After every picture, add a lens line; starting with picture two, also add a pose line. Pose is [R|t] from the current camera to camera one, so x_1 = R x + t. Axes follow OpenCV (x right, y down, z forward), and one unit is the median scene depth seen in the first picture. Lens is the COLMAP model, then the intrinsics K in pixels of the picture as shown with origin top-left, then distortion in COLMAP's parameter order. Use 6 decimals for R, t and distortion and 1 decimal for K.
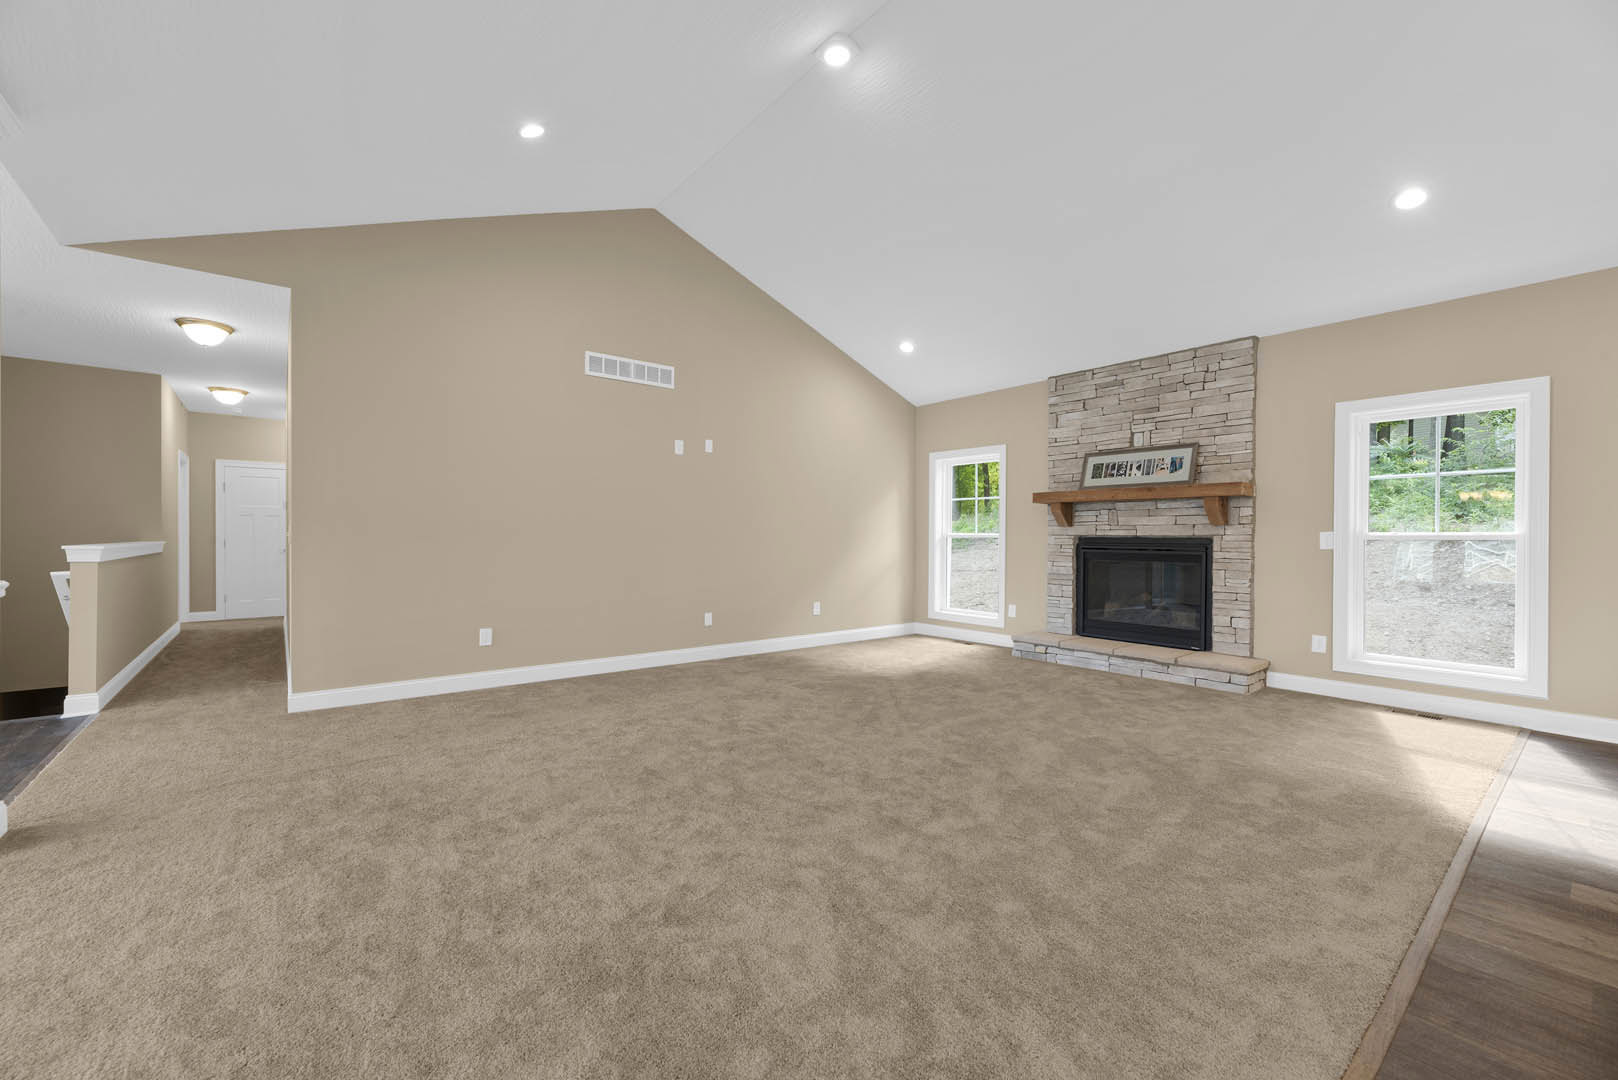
lens RADIAL K [[656.4, 0, 806.2], [0, 656.4, 543.8], [0, 0, 1]] dist [-0.001575, -0.000454]
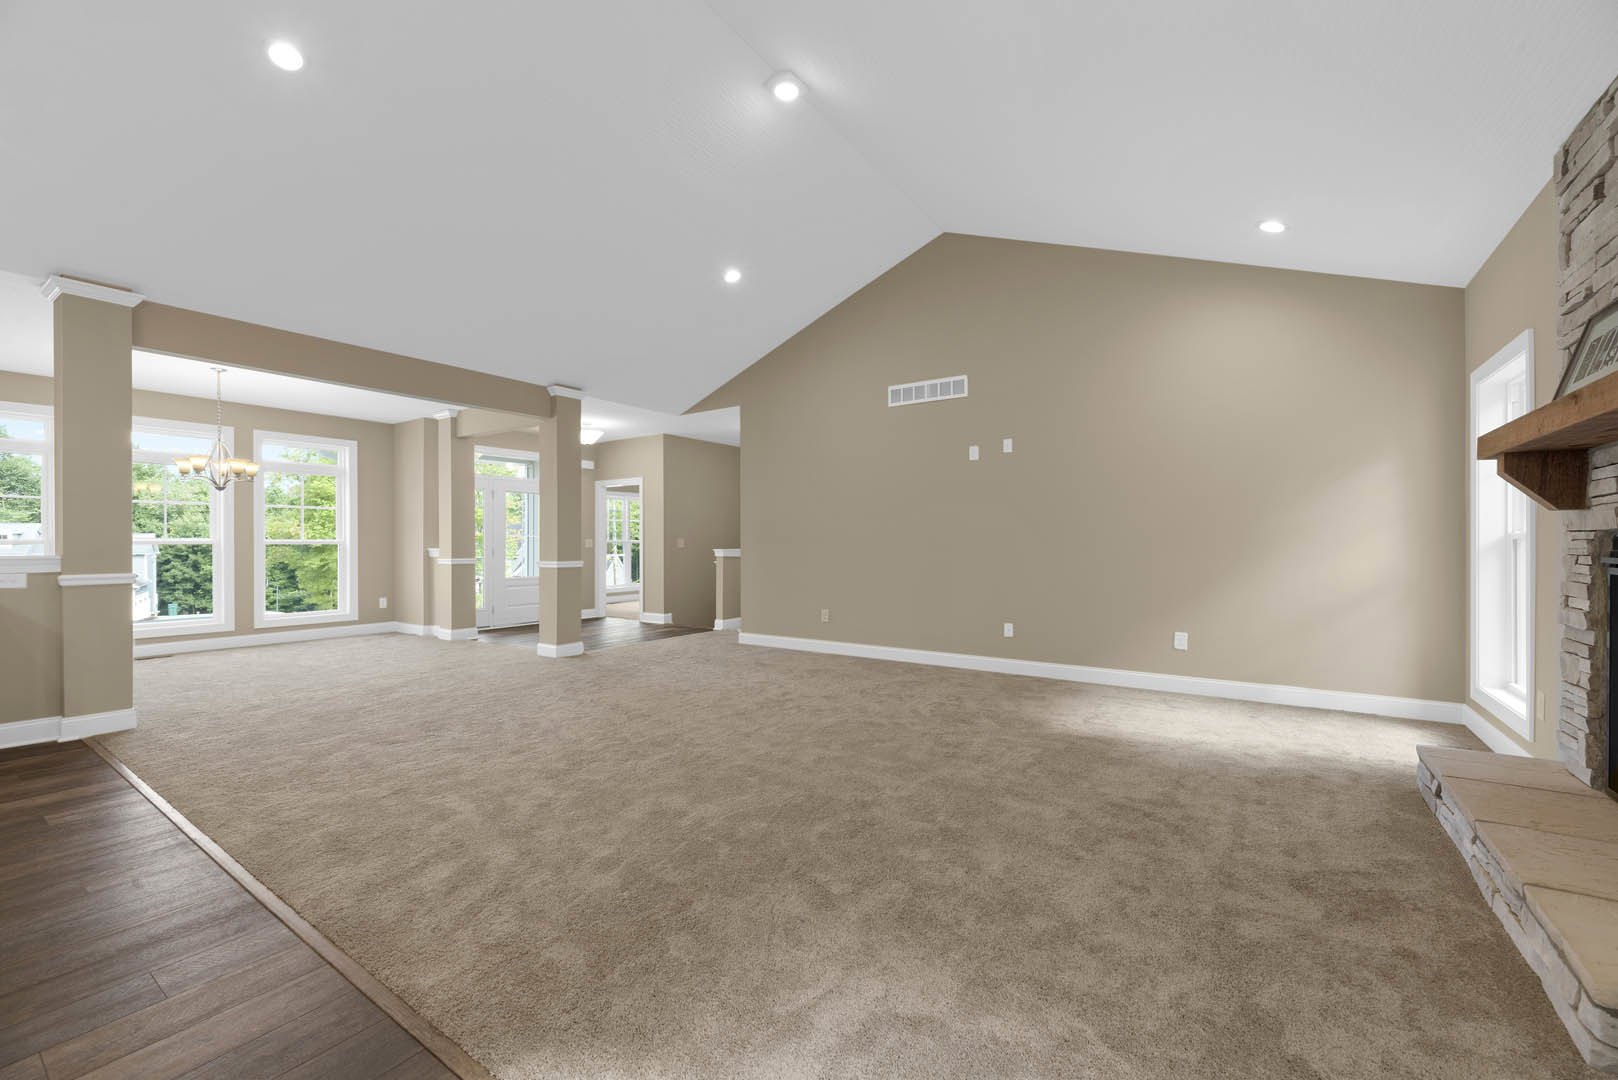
lens RADIAL K [[656.4, 0, 802.9], [0, 656.4, 544.8], [0, 0, 1]] dist [-0.001575, -0.000454]
pose [[0.281998, -0.003713, -0.959408, 0.726898], [-0.005100, 0.999973, -0.005369, -0.000360], [0.959401, 0.006407, 0.281972, 0.492741]]
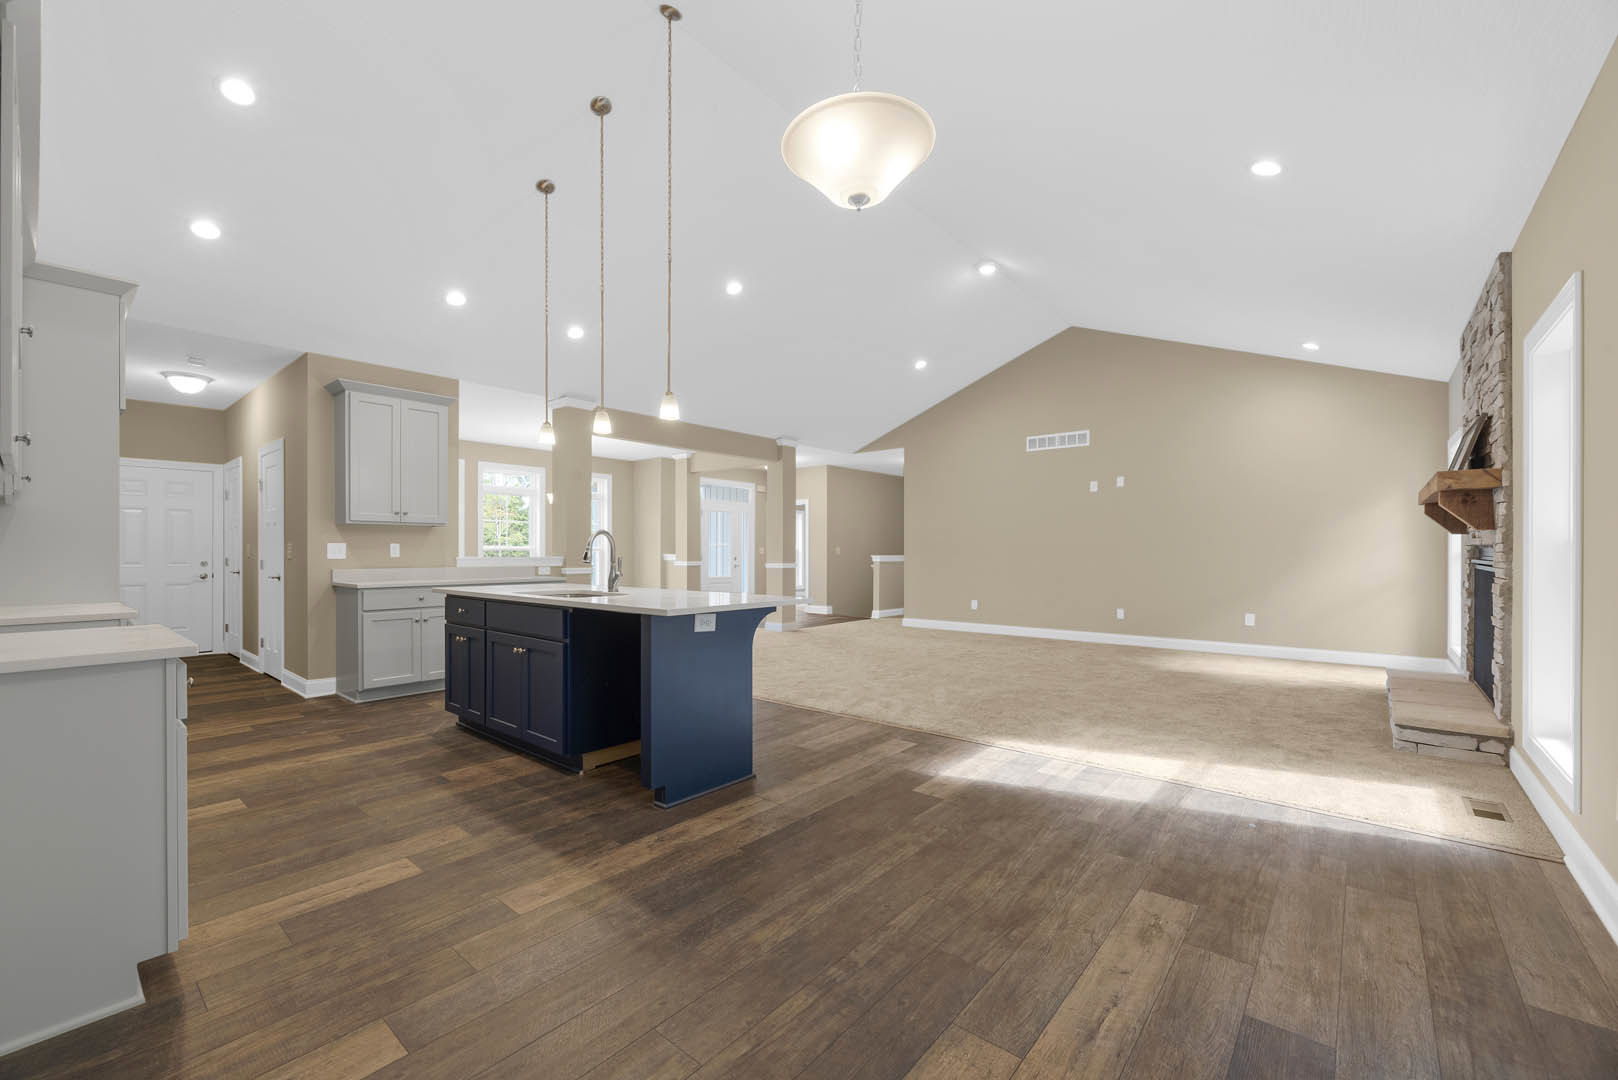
lens RADIAL K [[656.4, 0, 799.4], [0, 656.4, 553.4], [0, 0, 1]] dist [-0.001575, -0.000454]
pose [[0.184200, -0.002165, -0.982886, 1.109178], [-0.009036, 0.999952, -0.003896, 0.005948], [0.982847, 0.009599, 0.184171, 0.140167]]
